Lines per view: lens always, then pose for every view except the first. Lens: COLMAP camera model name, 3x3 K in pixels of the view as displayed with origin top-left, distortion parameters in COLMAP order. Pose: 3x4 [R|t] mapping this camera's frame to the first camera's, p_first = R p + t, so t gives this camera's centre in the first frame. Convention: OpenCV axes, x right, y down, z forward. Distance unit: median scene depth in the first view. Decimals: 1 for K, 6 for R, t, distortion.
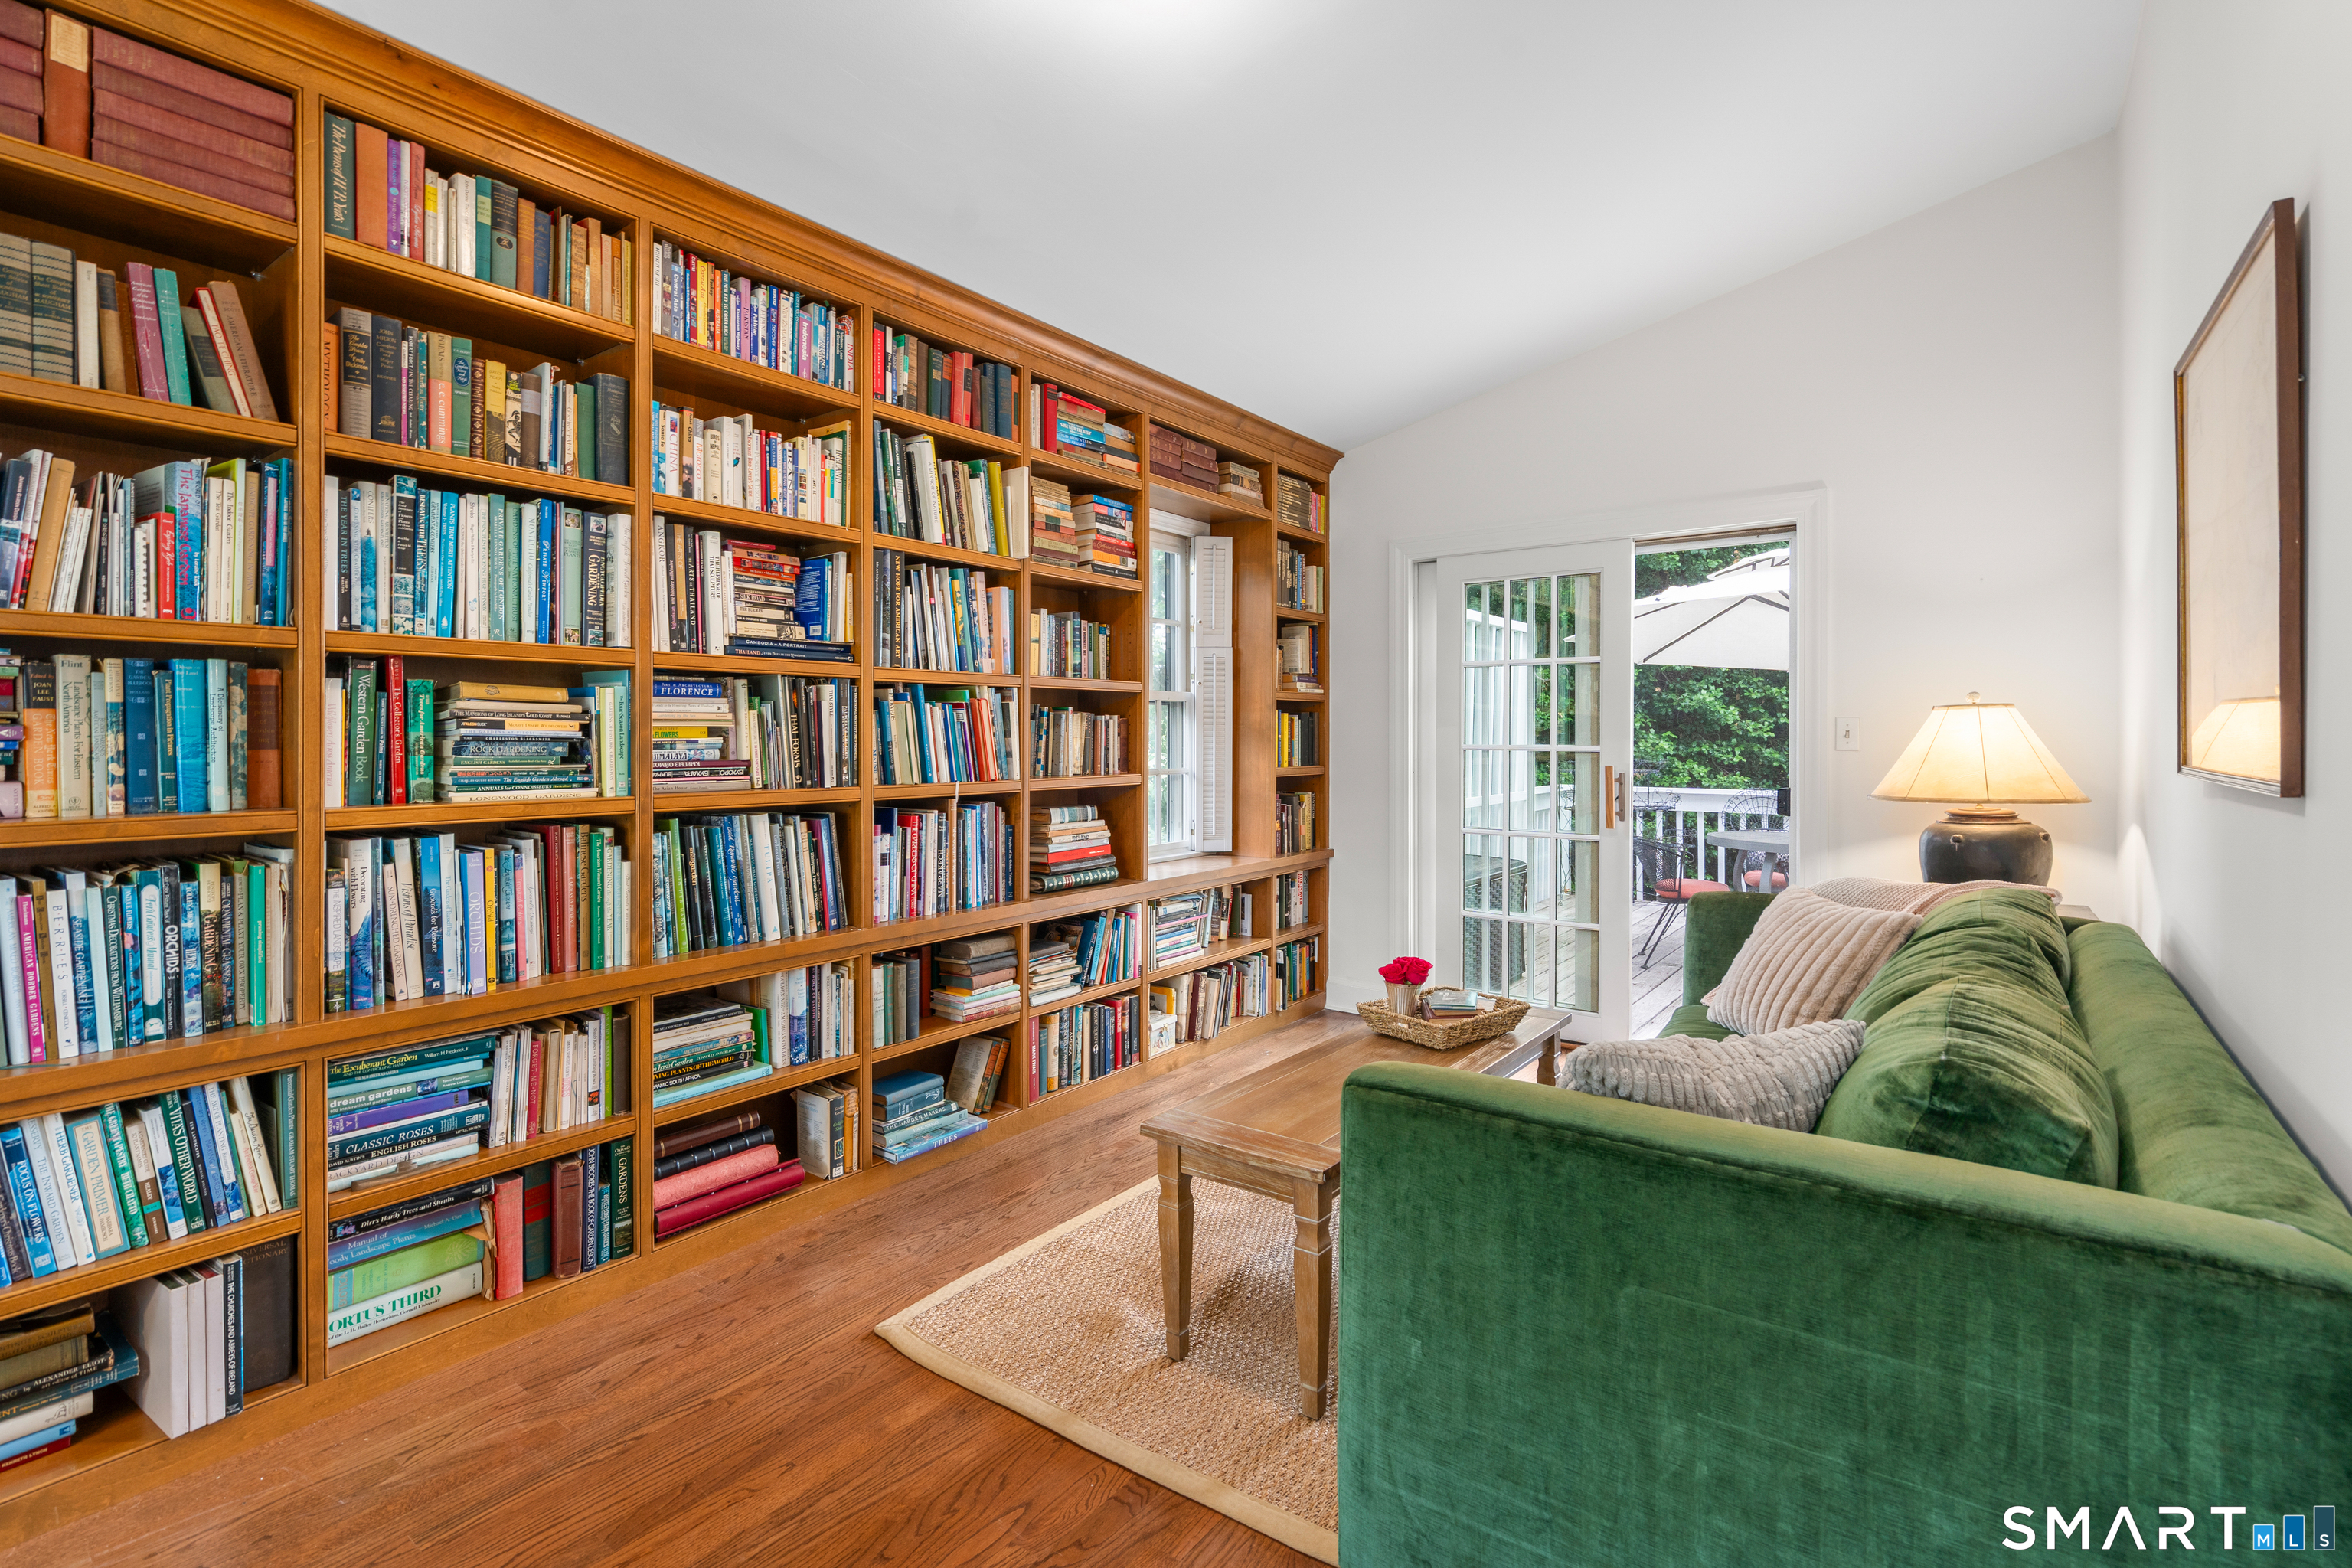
lens RADIAL K [[1081.2, 0, 1185.0], [0, 1081.2, 737.2], [0, 0, 1]] dist [-0.004172, -0.000118]
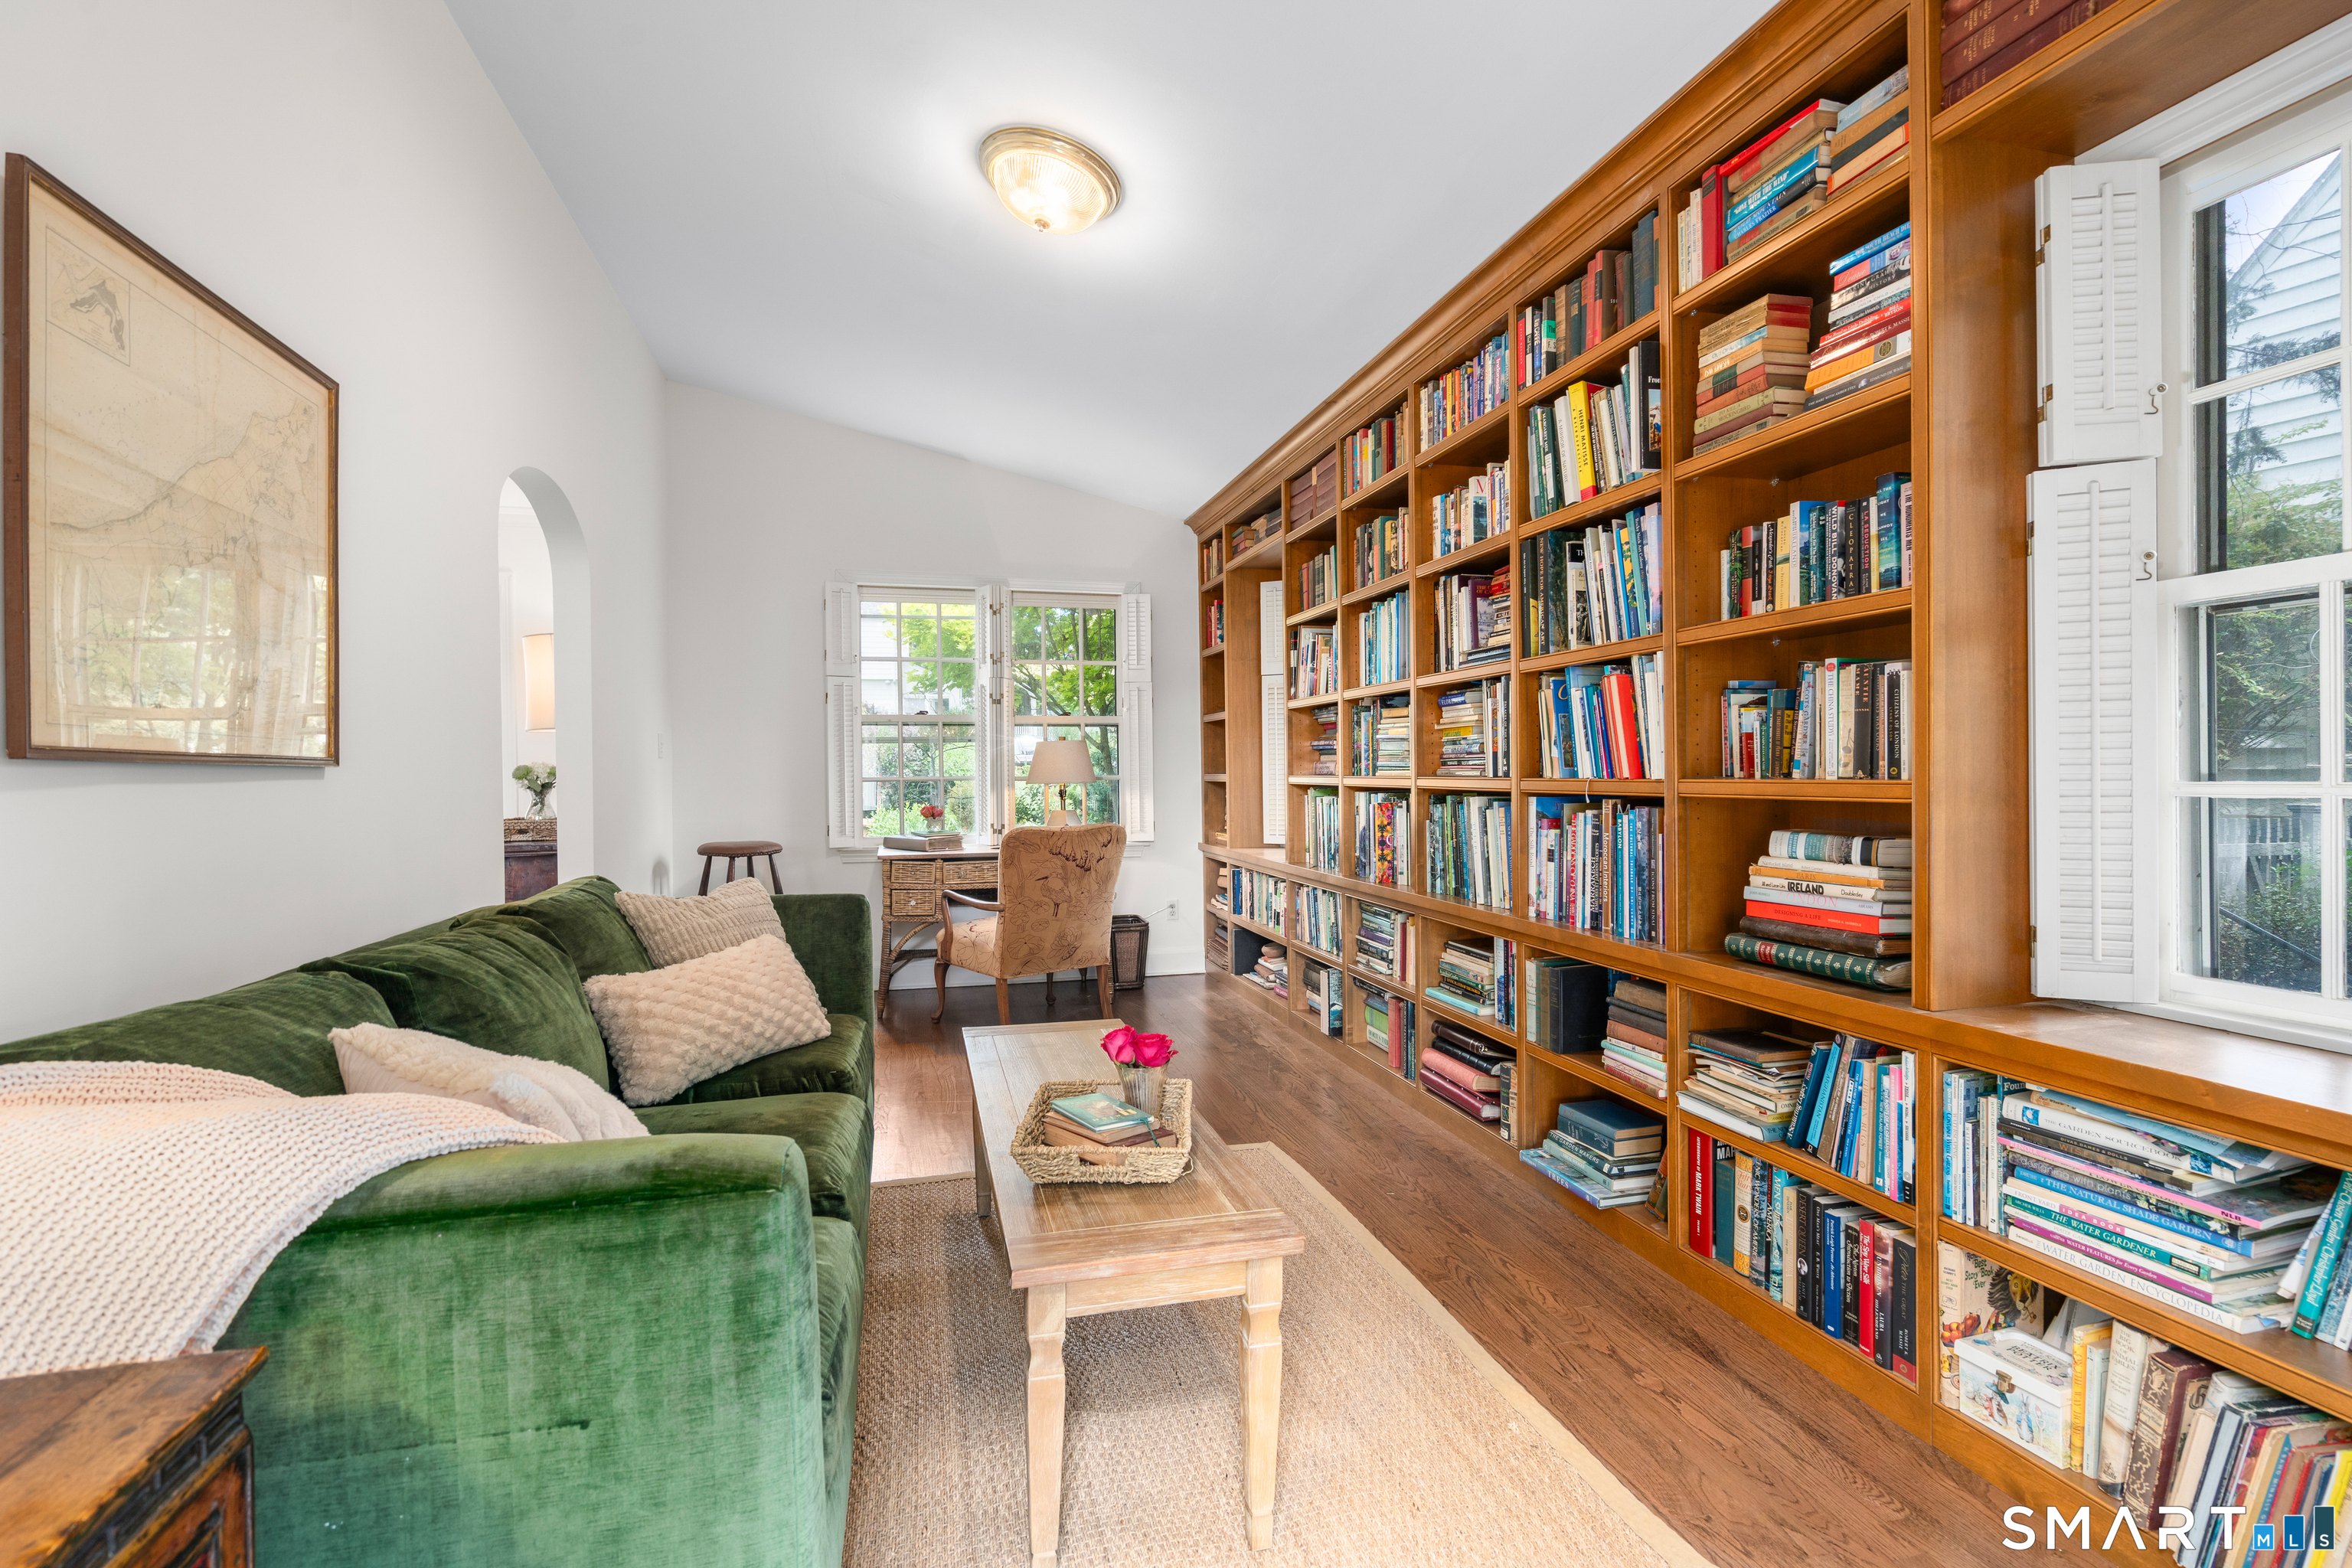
lens RADIAL K [[1071.5, 0, 1176.6], [0, 1071.5, 787.0], [0, 0, 1]] dist [-0.003681, 0.001052]
pose [[-0.631486, 0.018238, -0.775173, 0.714443], [0.012224, 0.999833, 0.013565, 0.037563], [0.775291, -0.000910, -0.631603, 1.431446]]
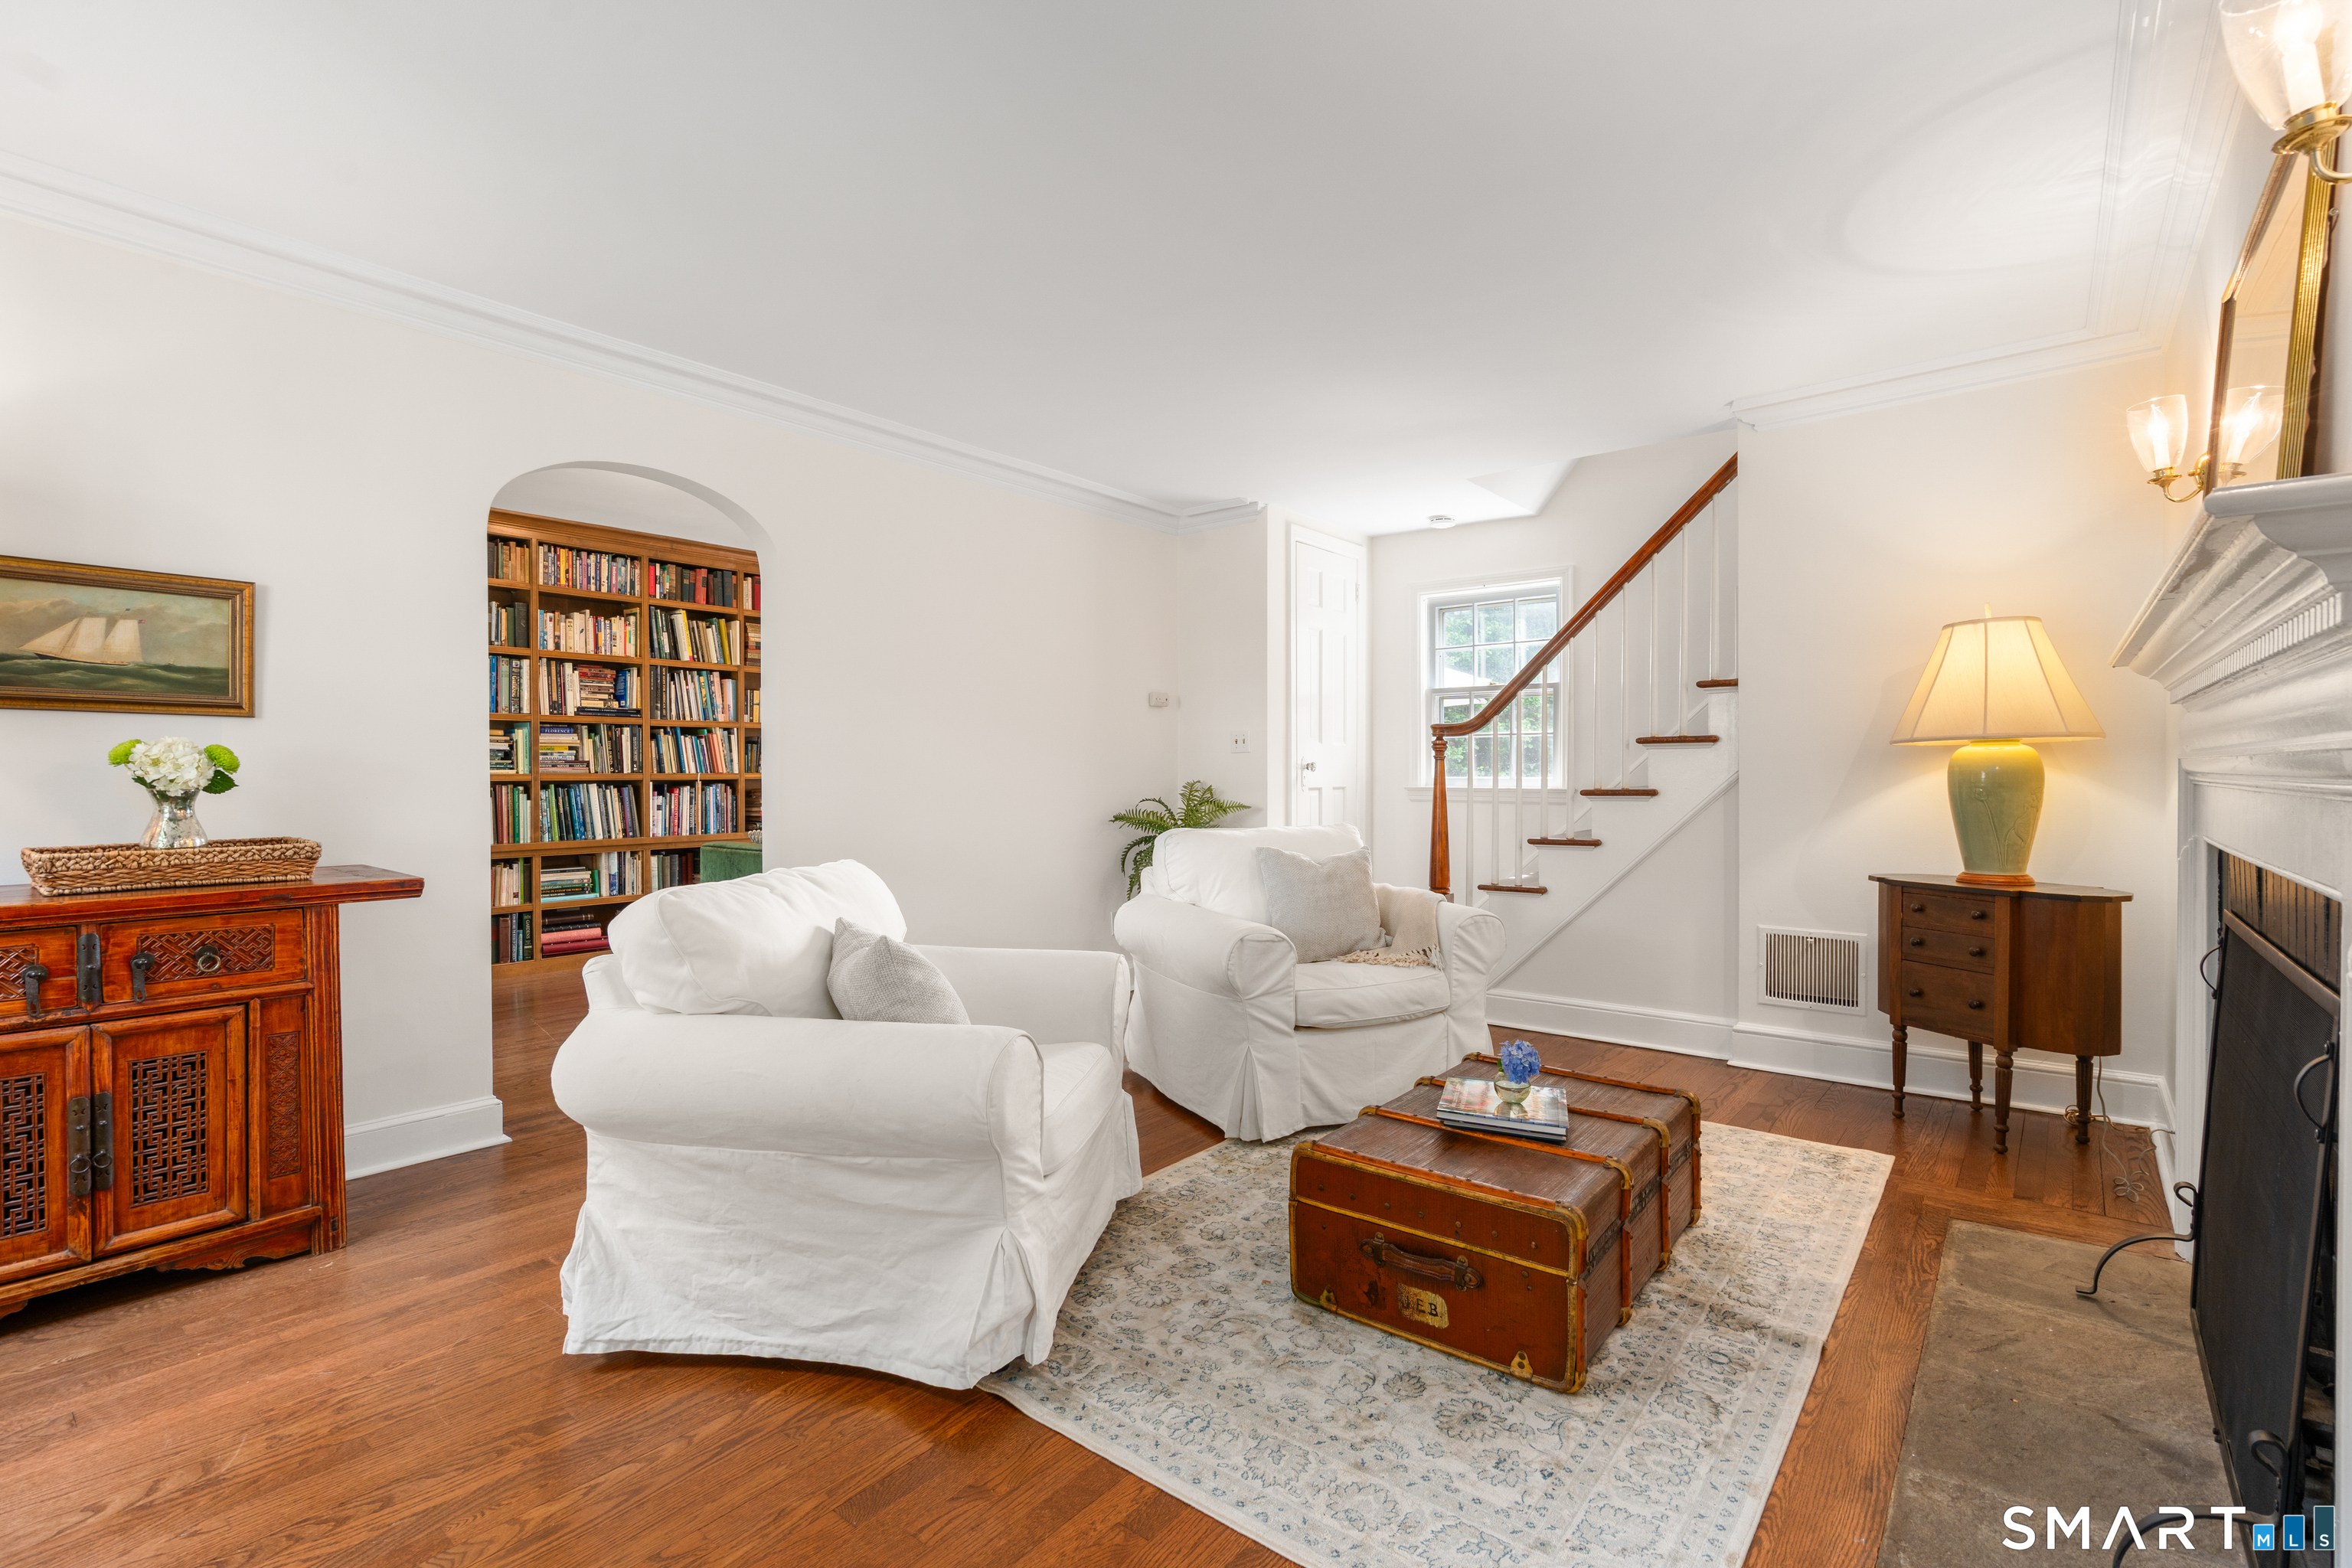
lens RADIAL K [[1057.8, 0, 1181.6], [0, 1057.8, 779.8], [0, 0, 1]] dist [0.000091, 0.000096]
pose [[0.999432, 0.000753, -0.033698, 0.901475], [-0.000339, 0.999924, 0.012297, 0.032769], [0.033704, -0.012279, 0.999356, -1.166611]]
